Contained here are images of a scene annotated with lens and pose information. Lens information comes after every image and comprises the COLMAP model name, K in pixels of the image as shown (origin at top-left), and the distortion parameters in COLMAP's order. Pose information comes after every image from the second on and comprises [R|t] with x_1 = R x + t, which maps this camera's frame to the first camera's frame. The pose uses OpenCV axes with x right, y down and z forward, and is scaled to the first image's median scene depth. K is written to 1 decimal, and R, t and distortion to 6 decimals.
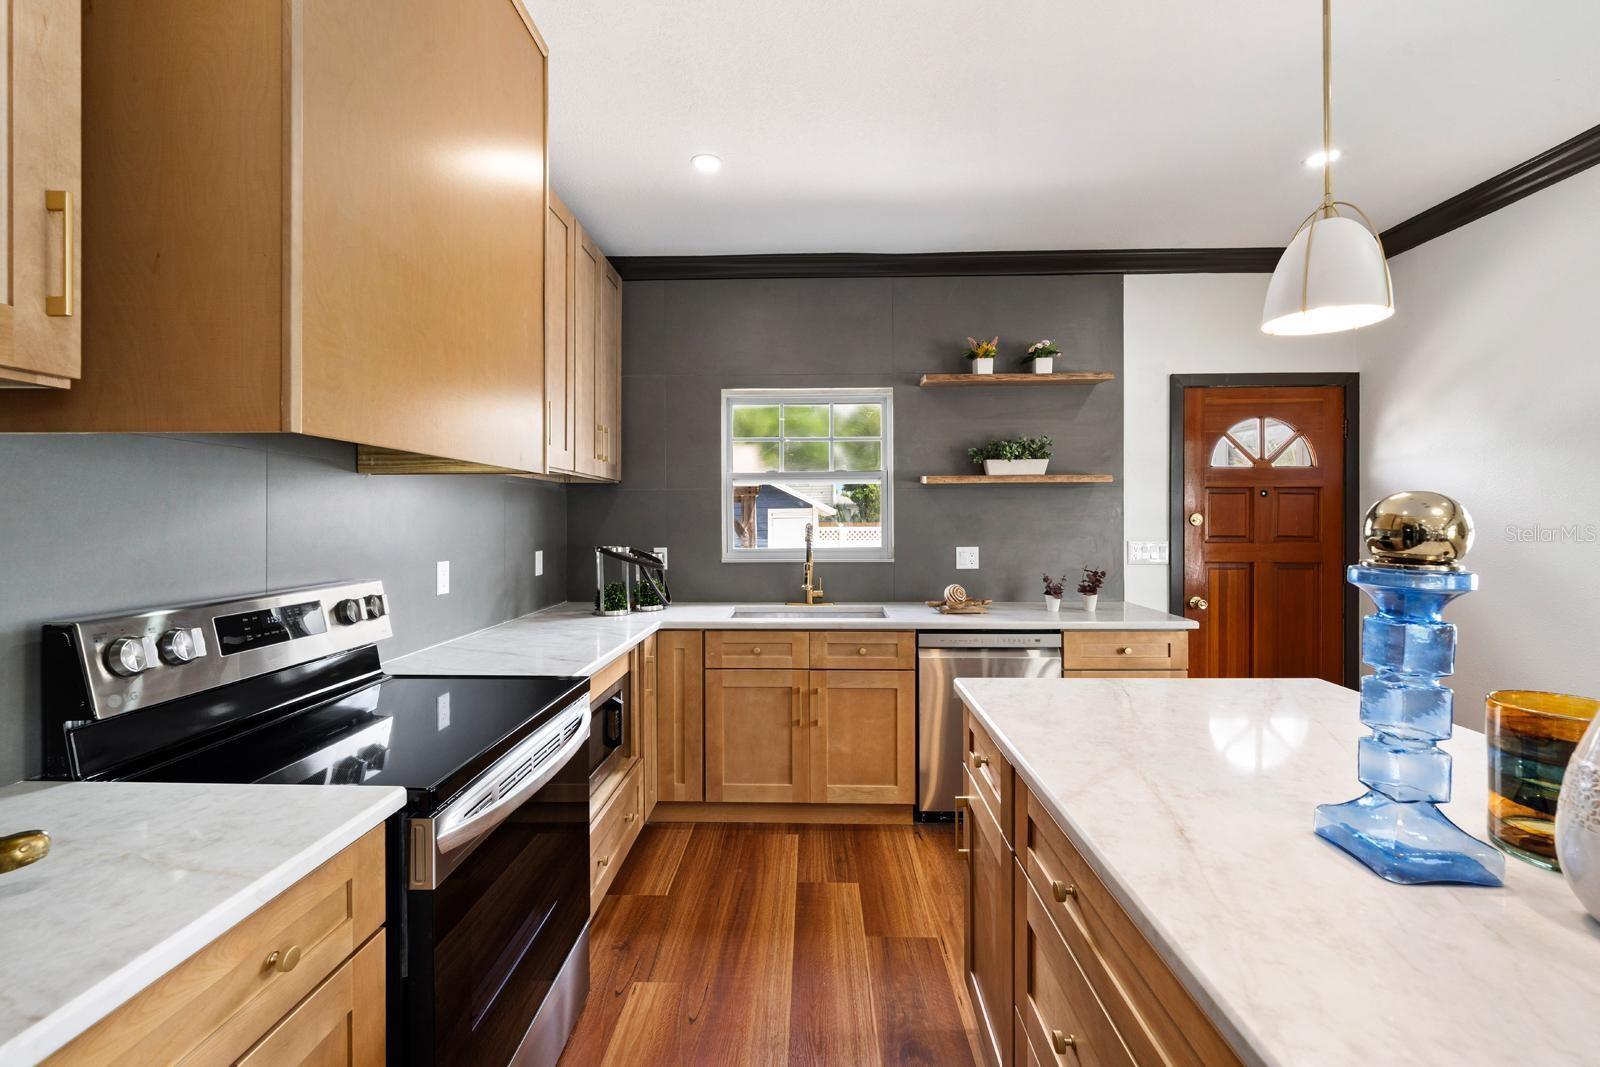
lens RADIAL K [[644.9, 0, 796.5], [0, 644.9, 519.4], [0, 0, 1]] dist [-0.000948, -0.000119]
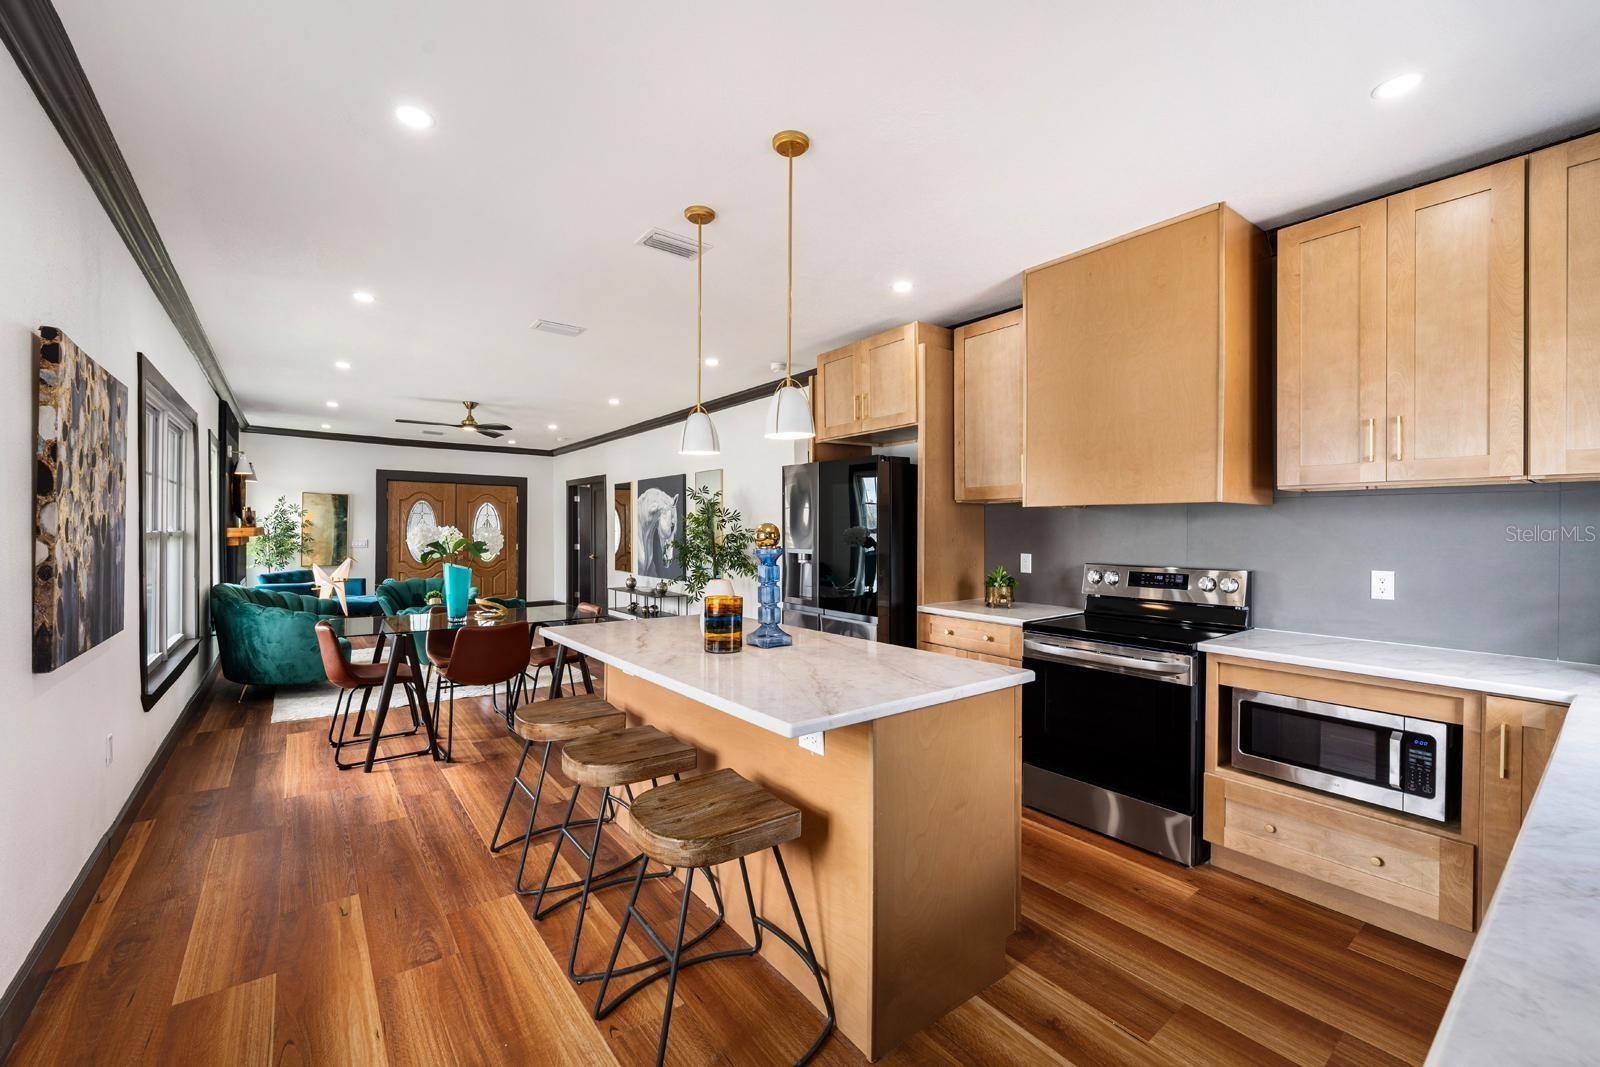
lens RADIAL K [[644.9, 0, 795.7], [0, 644.9, 533.7], [0, 0, 1]] dist [-0.000948, -0.000119]
pose [[-0.772396, 0.004376, -0.635126, 0.702602], [-0.004815, 0.999907, 0.012746, -0.007936], [0.635123, 0.012904, -0.772303, 0.864621]]
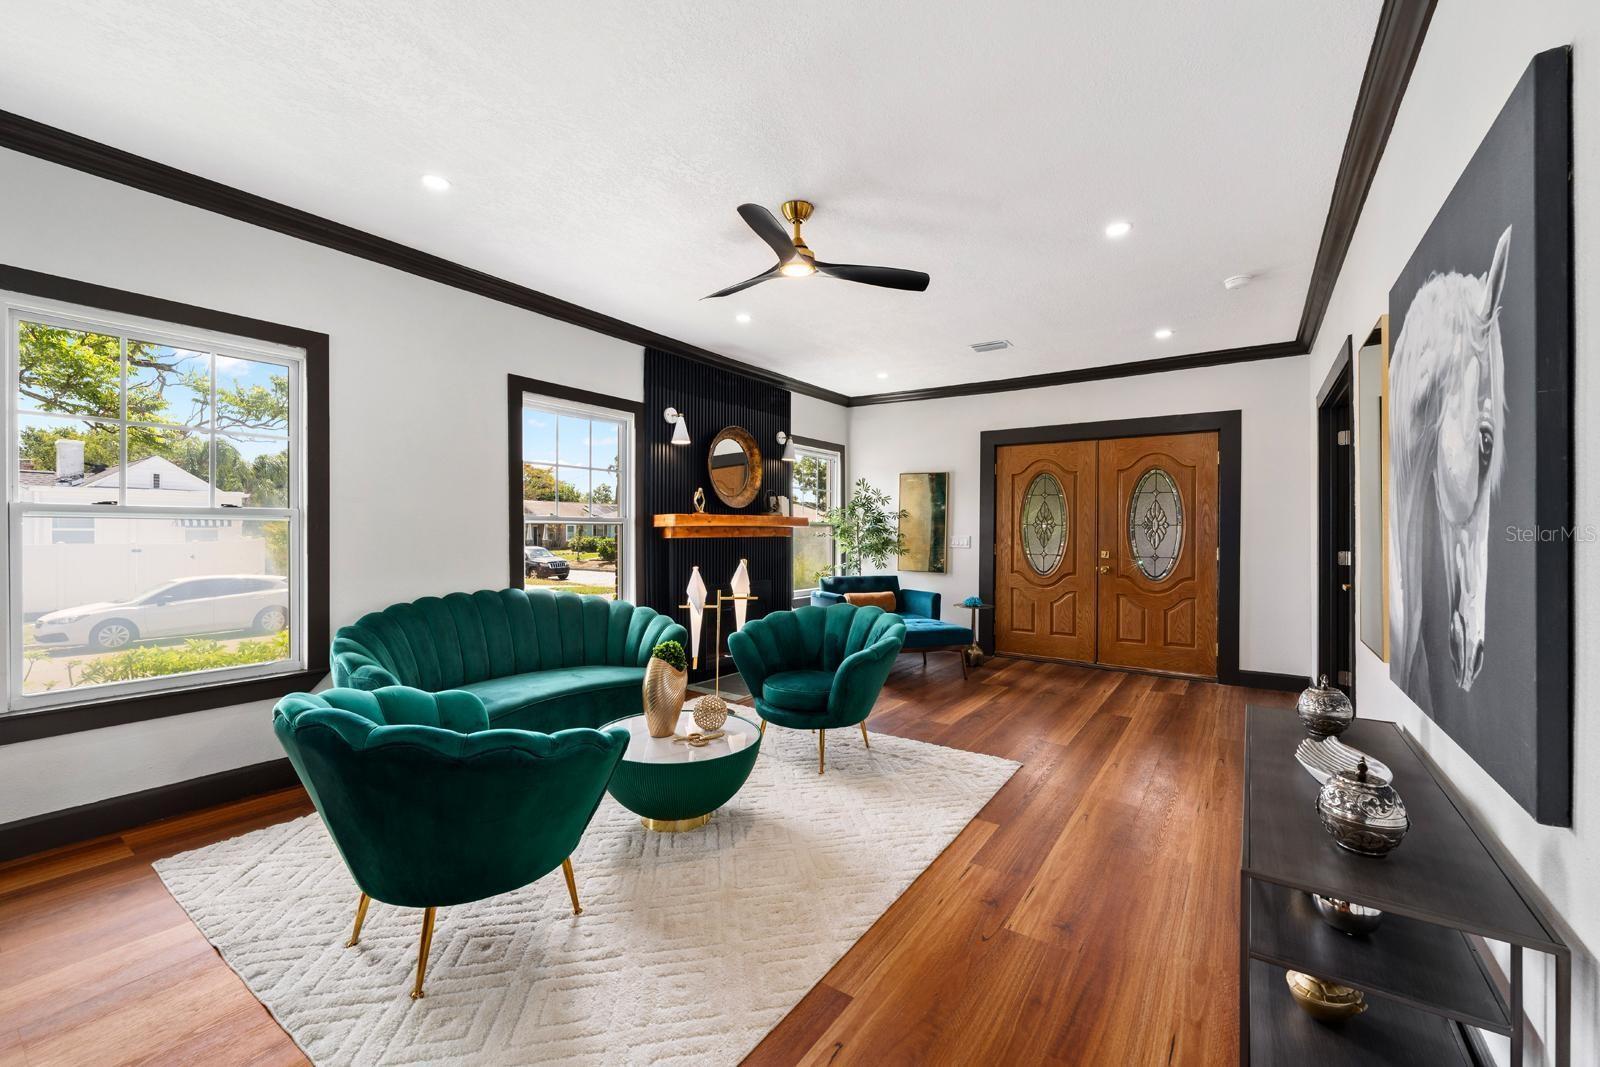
lens RADIAL K [[644.9, 0, 813.4], [0, 644.9, 534.7], [0, 0, 1]] dist [-0.000948, -0.000119]
pose [[-0.845839, -0.002322, 0.533433, -0.303401], [0.001148, 0.999980, 0.006173, 0.046905], [-0.533437, 0.005834, -0.845820, -0.685102]]
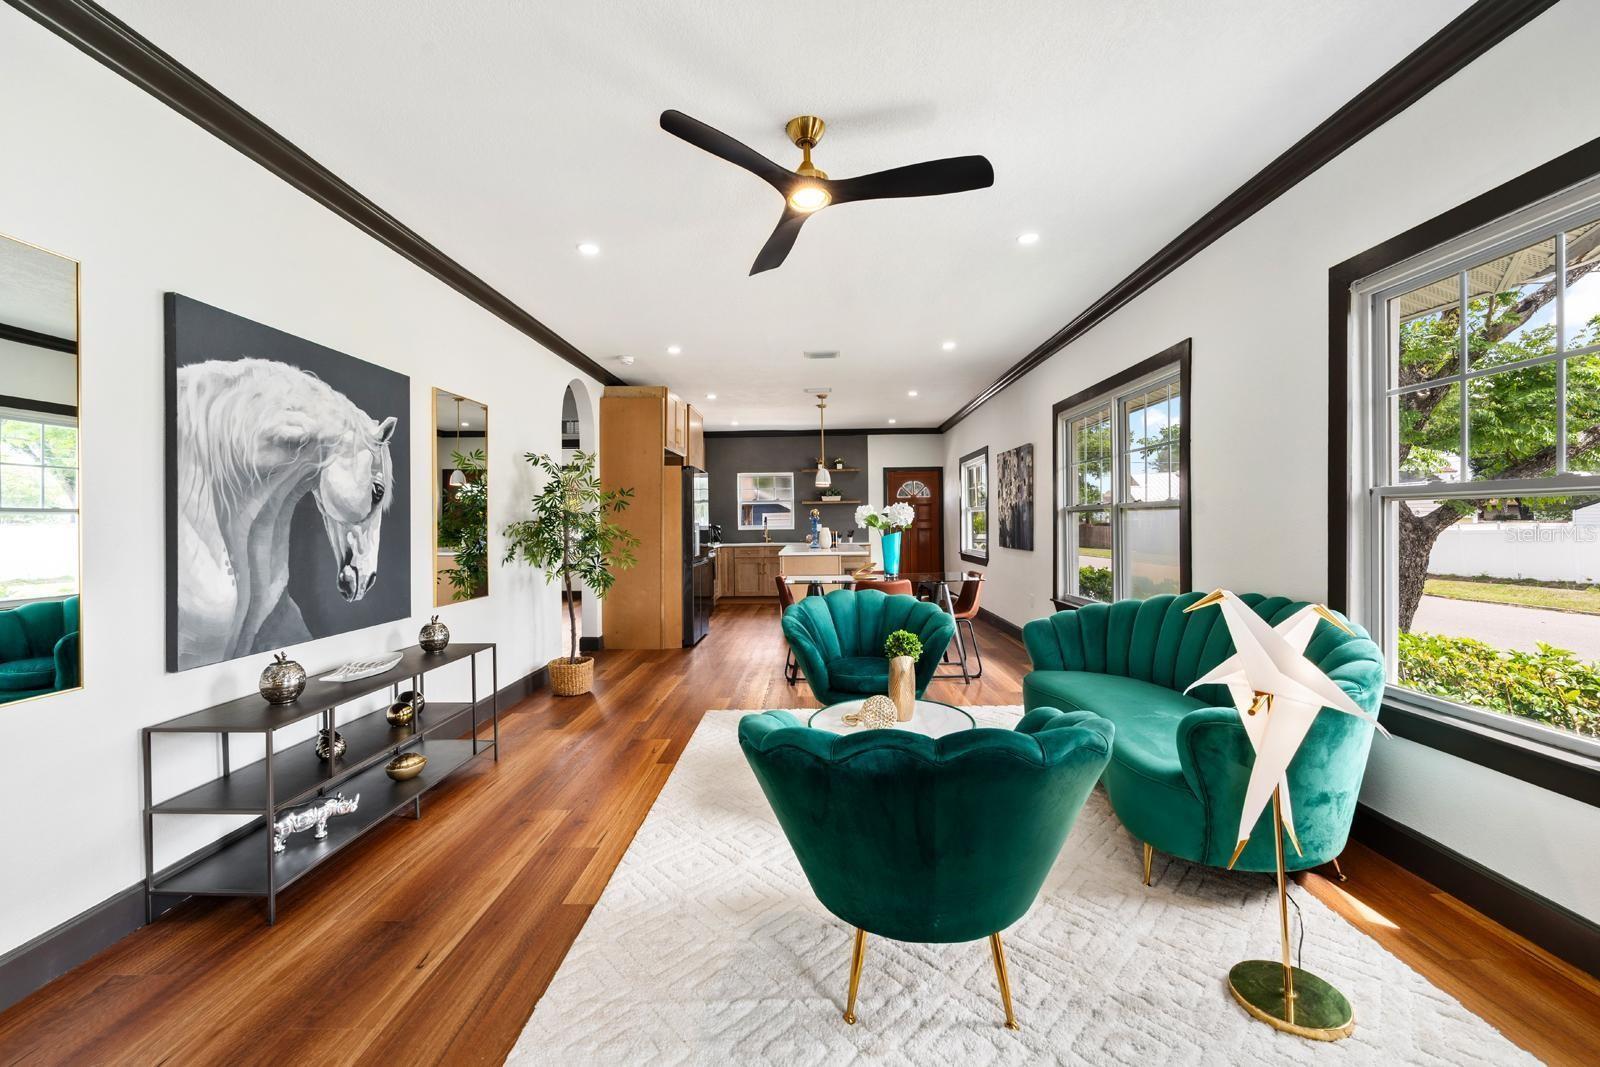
lens RADIAL K [[644.9, 0, 804.5], [0, 644.9, 523.4], [0, 0, 1]] dist [-0.000948, -0.000119]
pose [[0.999917, -0.009476, 0.008733, 0.182039], [0.009516, 0.999944, -0.004540, 0.054219], [-0.008690, 0.004623, 0.999952, -2.178484]]
